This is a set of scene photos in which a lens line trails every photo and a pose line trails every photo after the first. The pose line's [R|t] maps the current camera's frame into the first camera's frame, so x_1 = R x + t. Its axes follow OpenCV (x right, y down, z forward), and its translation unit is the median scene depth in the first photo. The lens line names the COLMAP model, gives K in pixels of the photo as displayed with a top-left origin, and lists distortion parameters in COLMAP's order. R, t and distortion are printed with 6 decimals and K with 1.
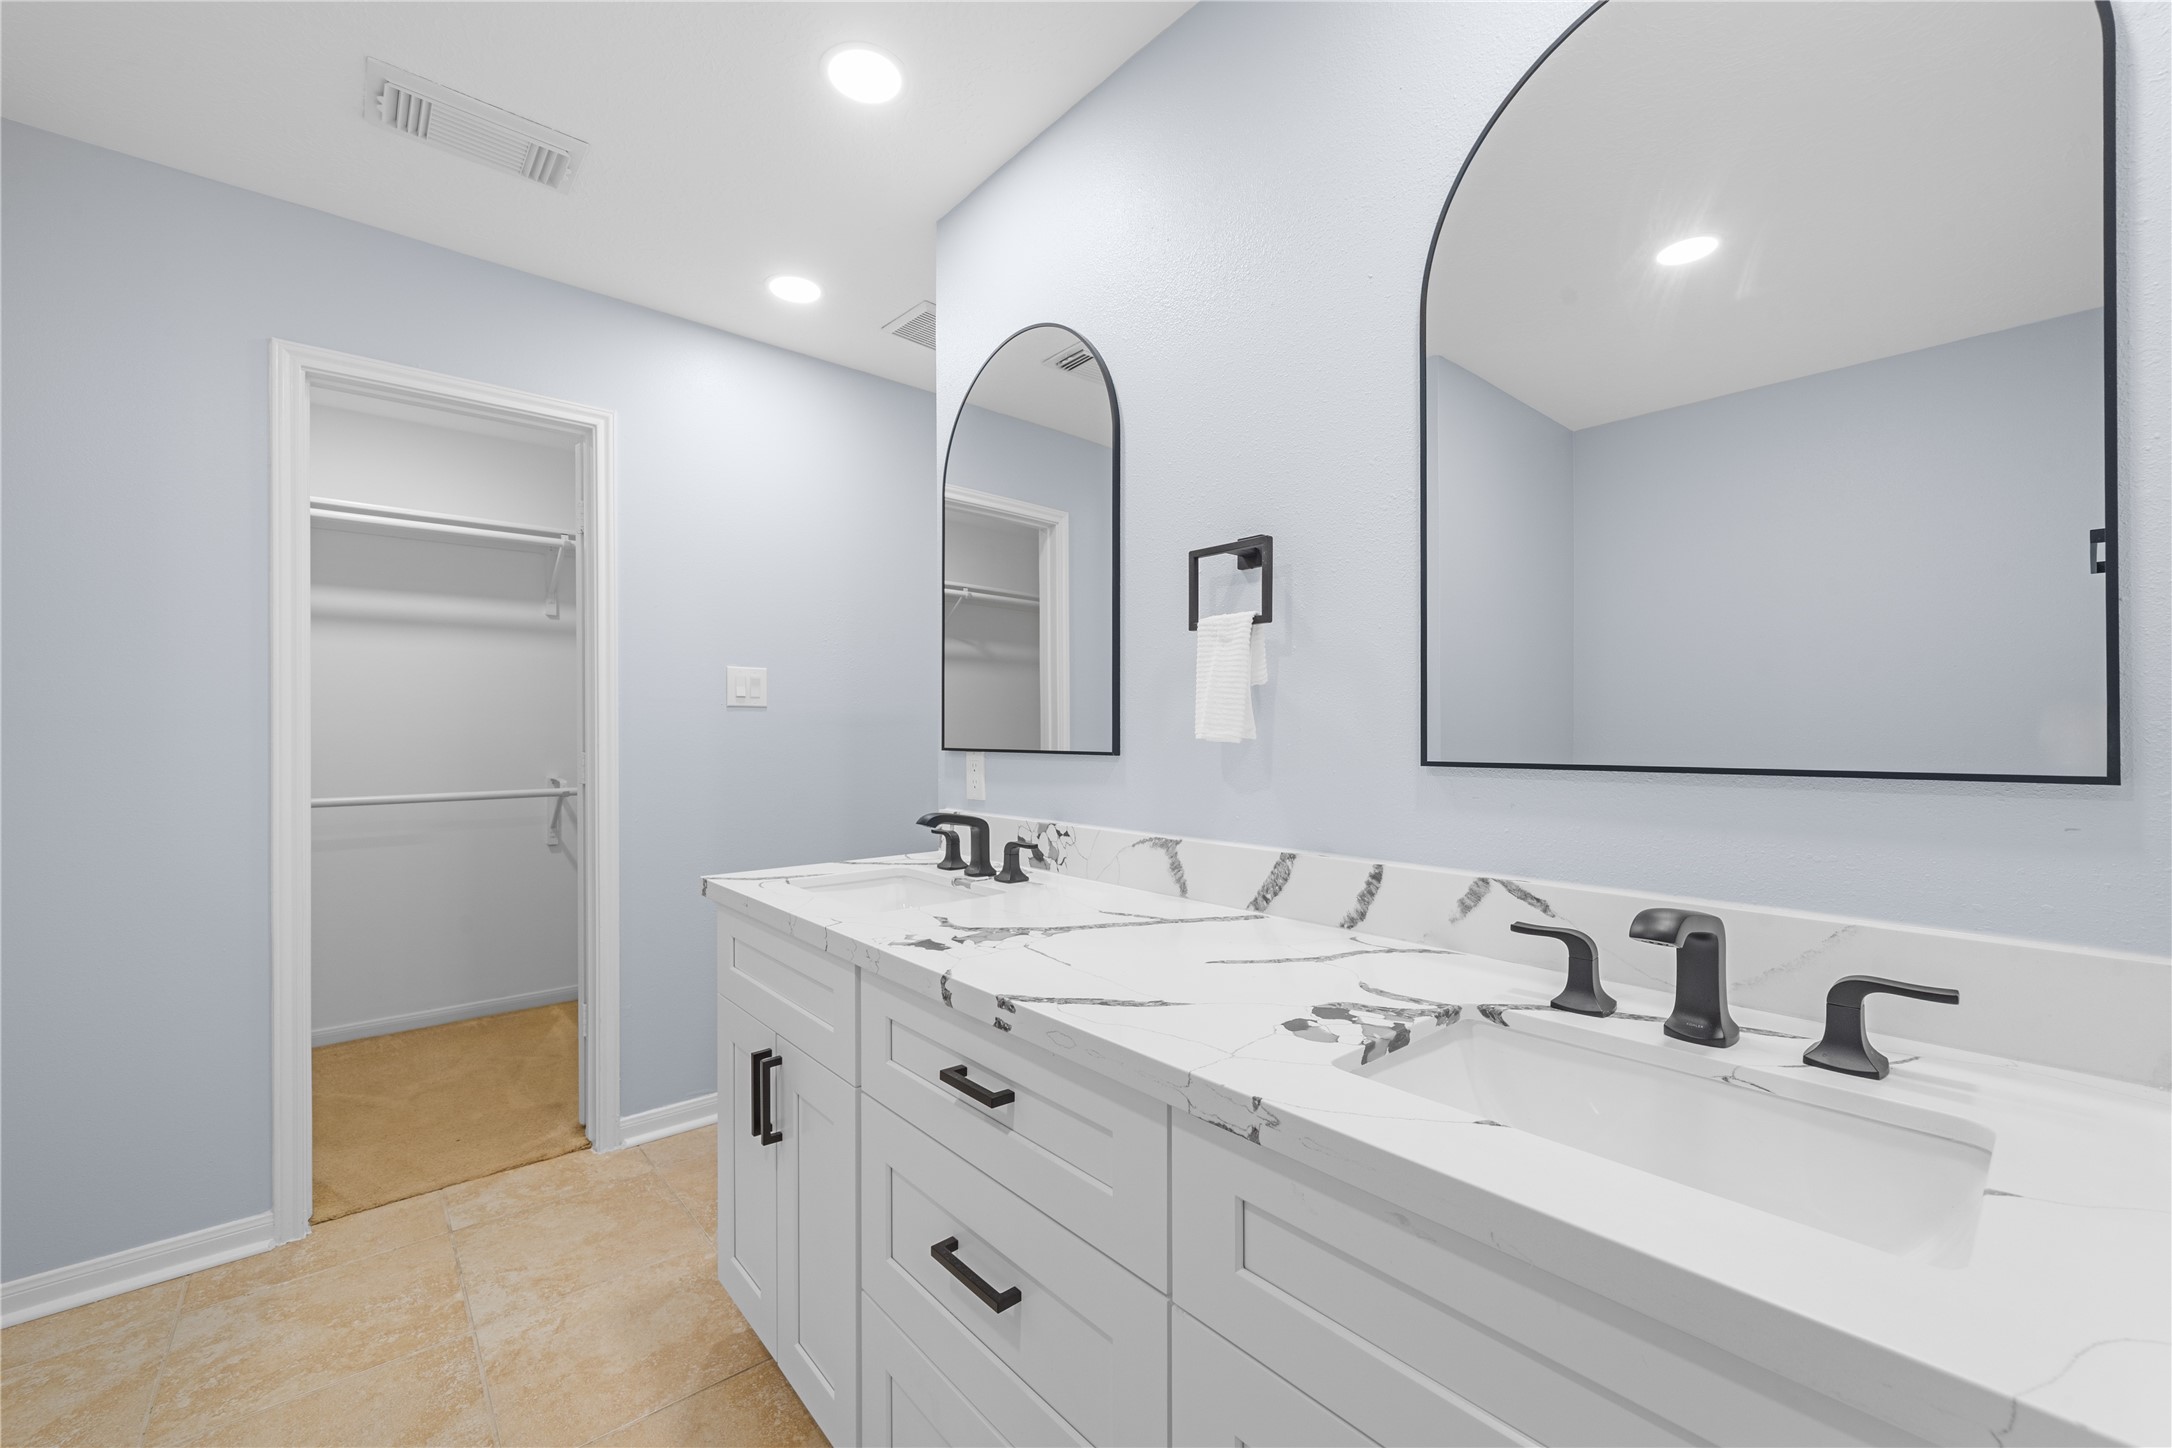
lens RADIAL K [[869.5, 0, 1062.0], [0, 869.5, 736.0], [0, 0, 1]] dist [-0.000252, -0.000018]
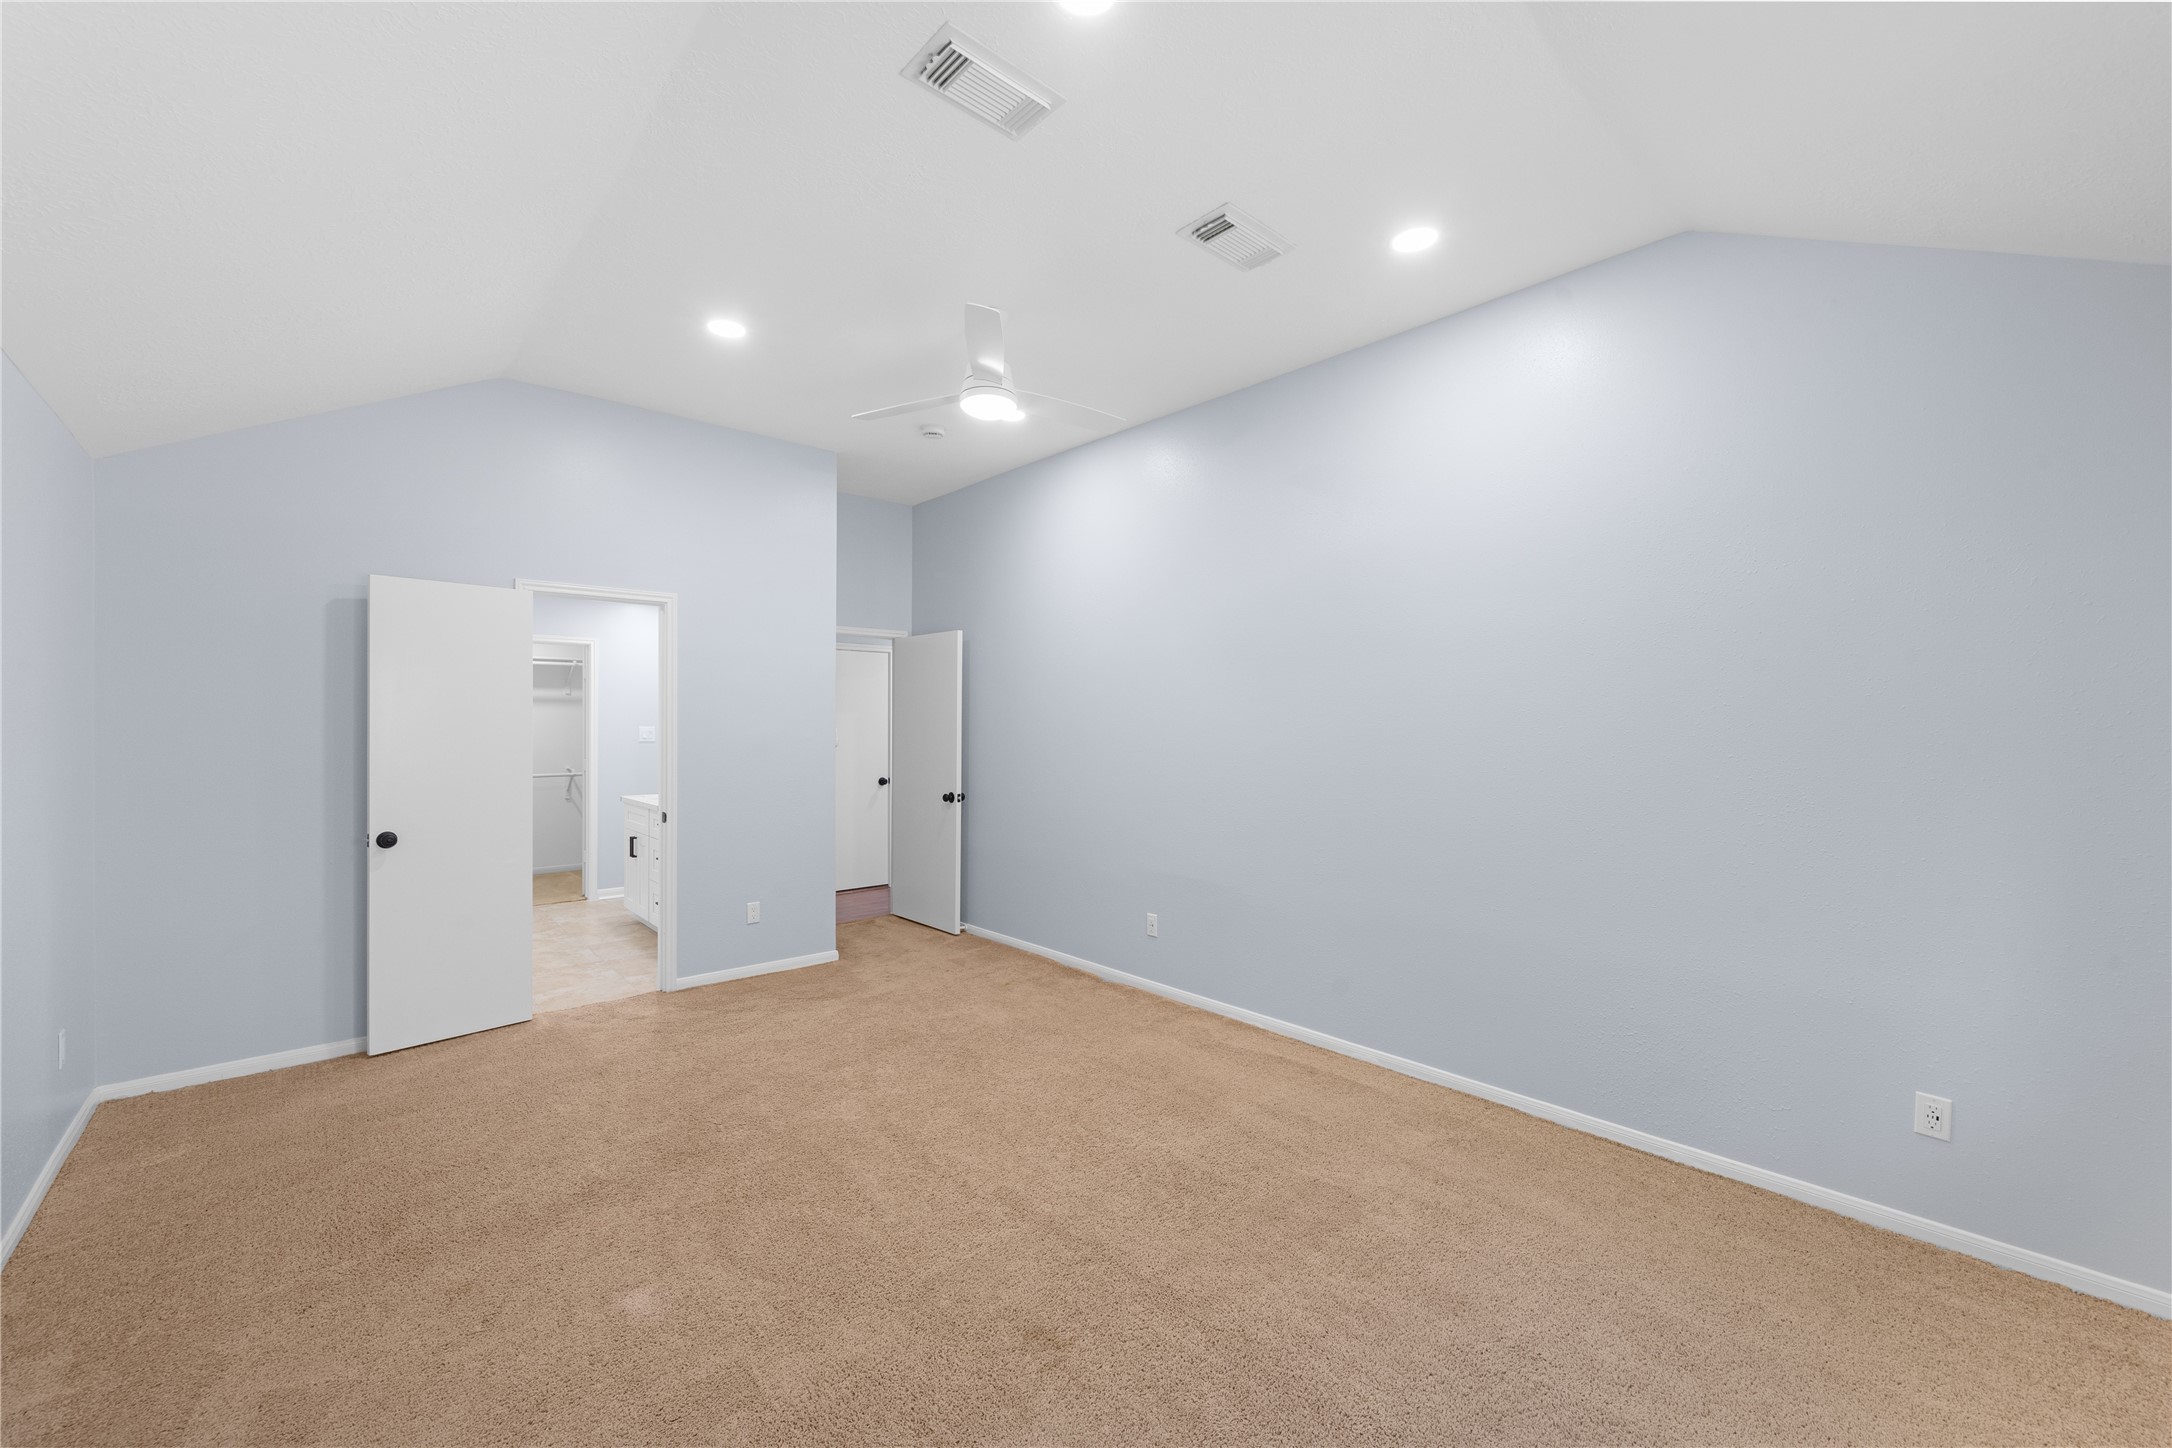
lens RADIAL K [[866.8, 0, 1086.0], [0, 866.8, 724.0], [0, 0, 1]] dist [-0.000056, -0.000196]
pose [[0.999530, 0.006095, 0.030059, 0.650233], [-0.006040, 0.999980, -0.001925, -0.065063], [-0.030070, 0.001743, 0.999546, -1.223904]]
